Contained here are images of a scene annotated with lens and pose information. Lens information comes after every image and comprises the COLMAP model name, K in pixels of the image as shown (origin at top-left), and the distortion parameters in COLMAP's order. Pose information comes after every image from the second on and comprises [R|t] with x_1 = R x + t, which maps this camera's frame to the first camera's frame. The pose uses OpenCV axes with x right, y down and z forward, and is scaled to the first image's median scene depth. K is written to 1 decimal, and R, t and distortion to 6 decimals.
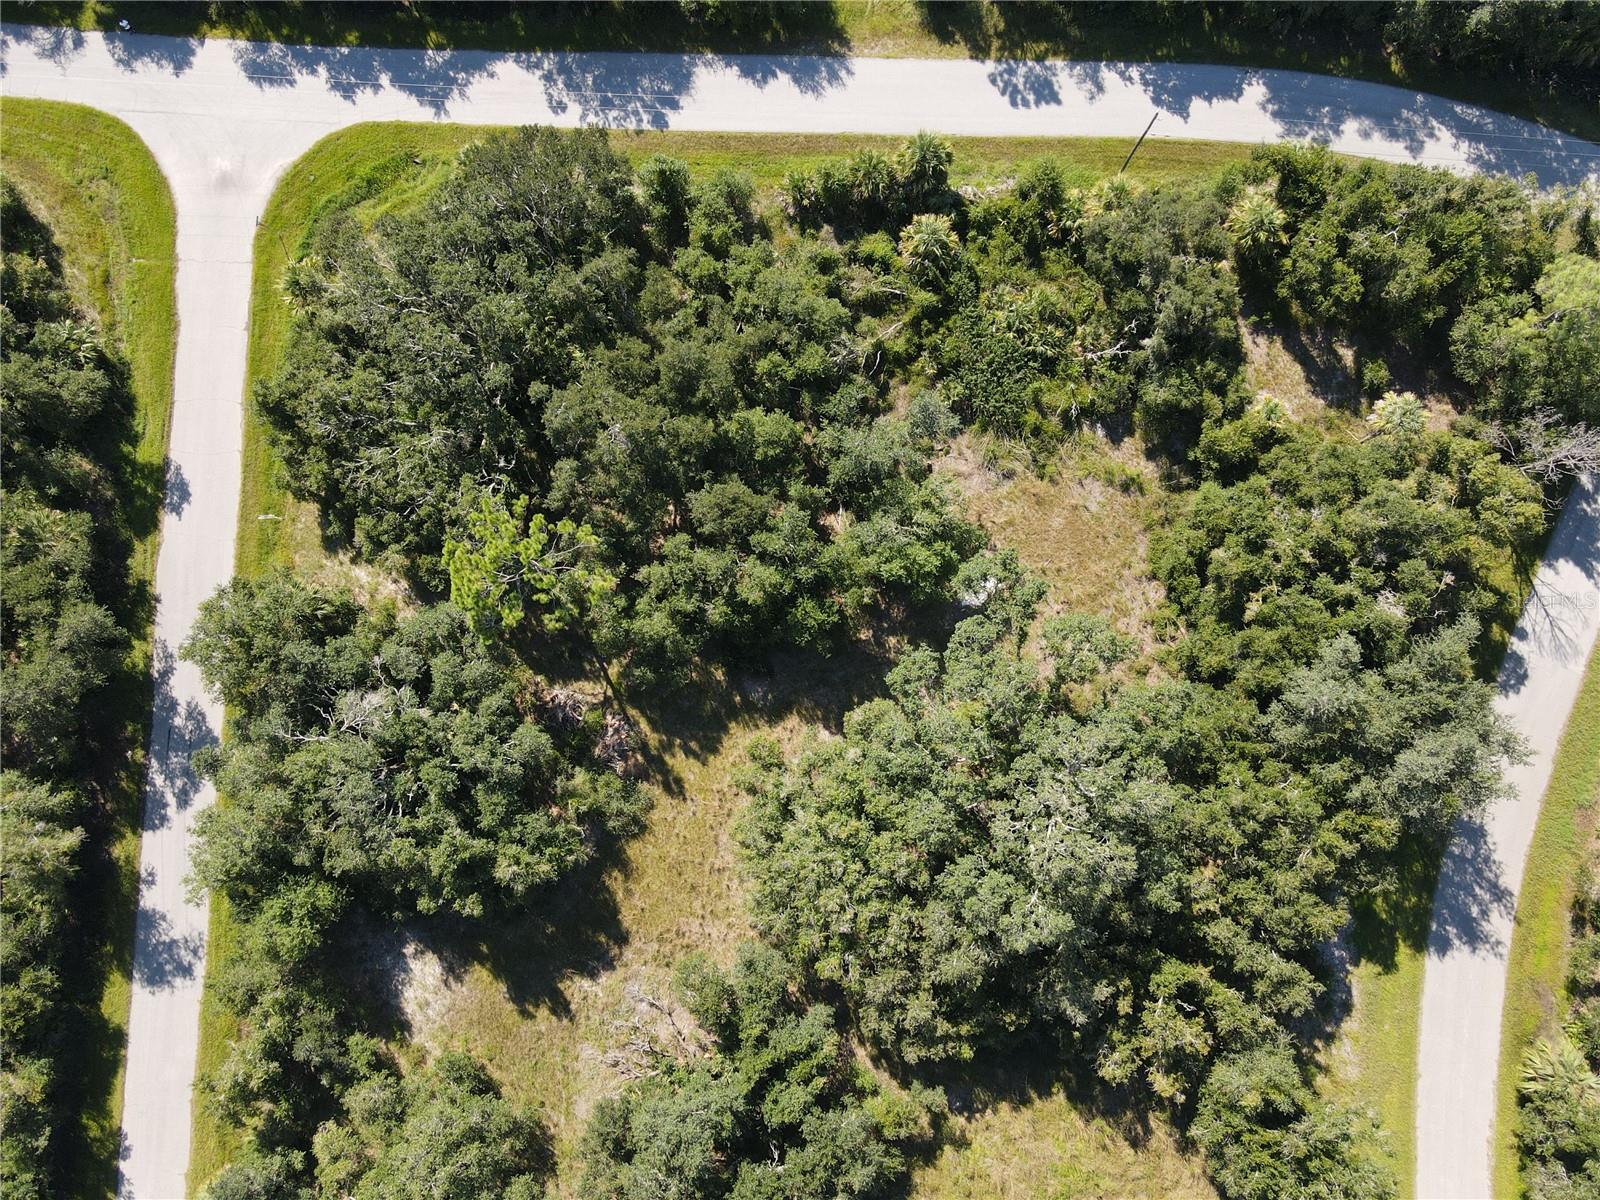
lens RADIAL K [[1180.8, 0, 806.1], [0, 1180.8, 595.2], [0, 0, 1]] dist [-0.008838, 0.037396]
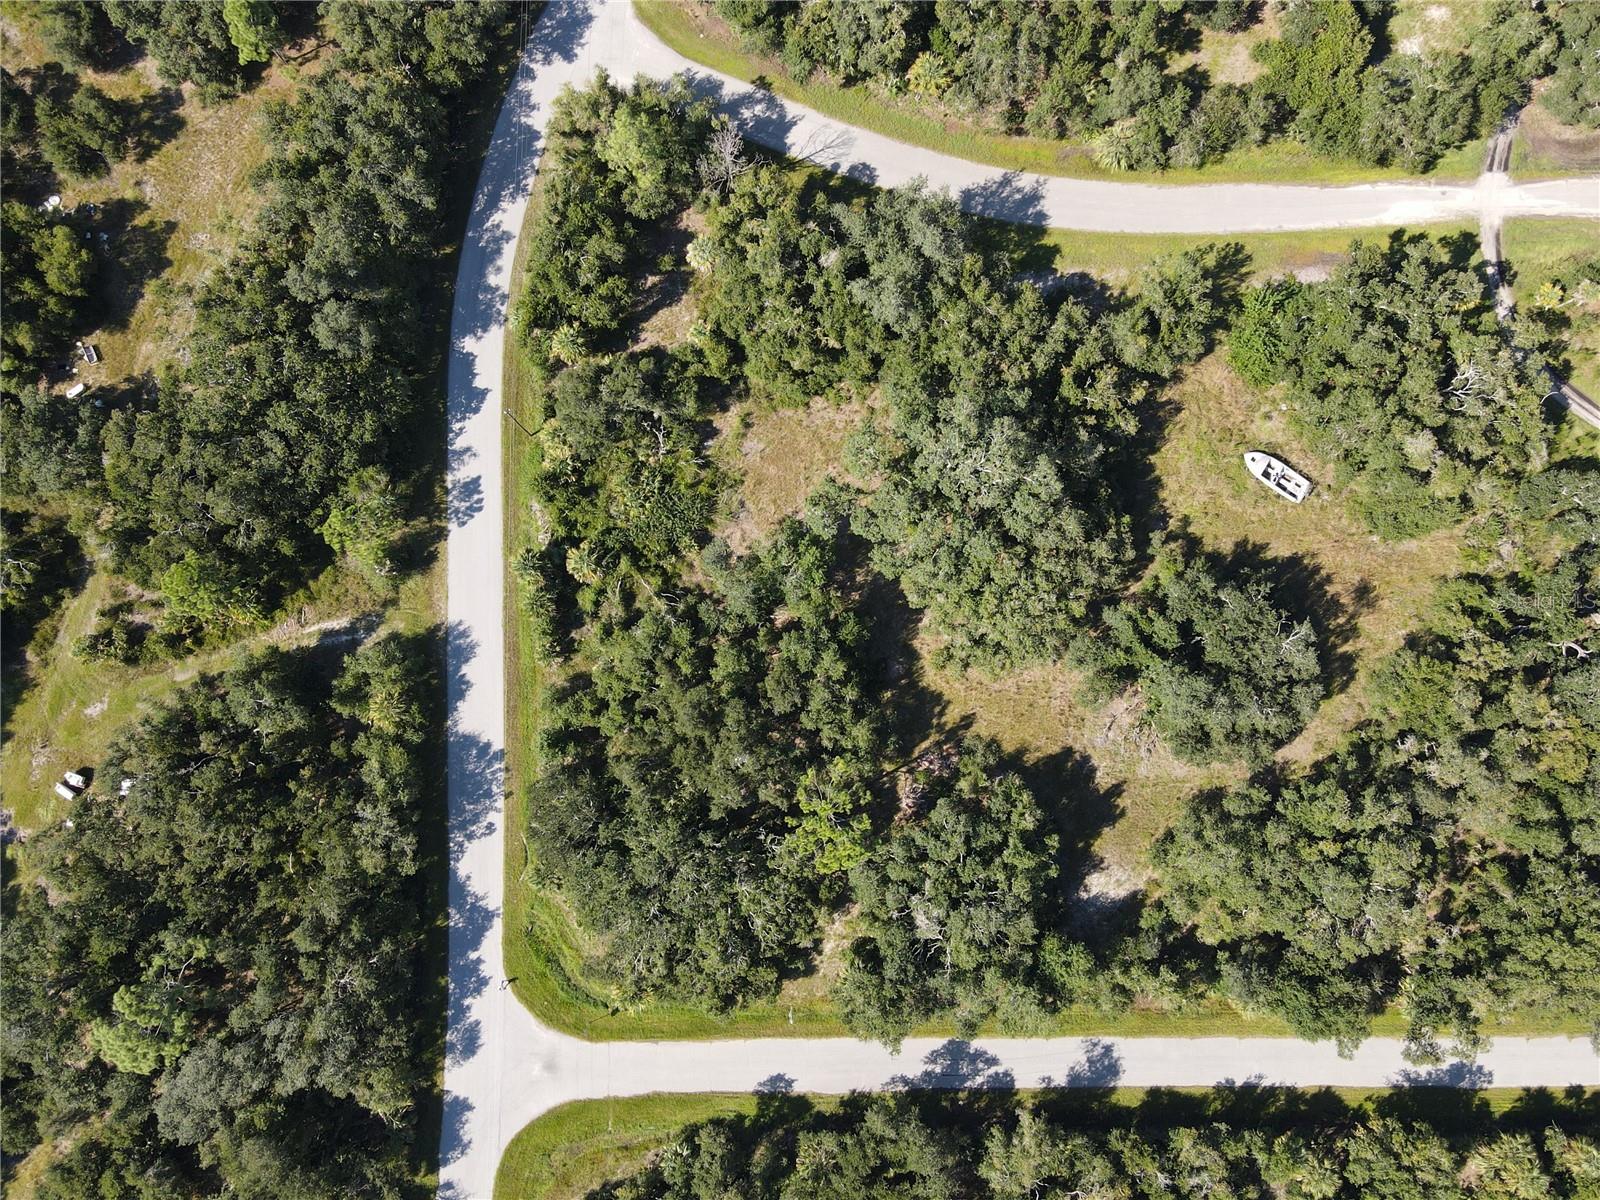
lens RADIAL K [[1180.8, 0, 797.4], [0, 1180.8, 610.9], [0, 0, 1]] dist [-0.008838, 0.037396]
pose [[-0.041485, -0.996050, 0.078503, -0.082295], [0.997078, -0.036228, 0.067250, -0.142727], [-0.064140, 0.081064, 0.994643, -0.471590]]
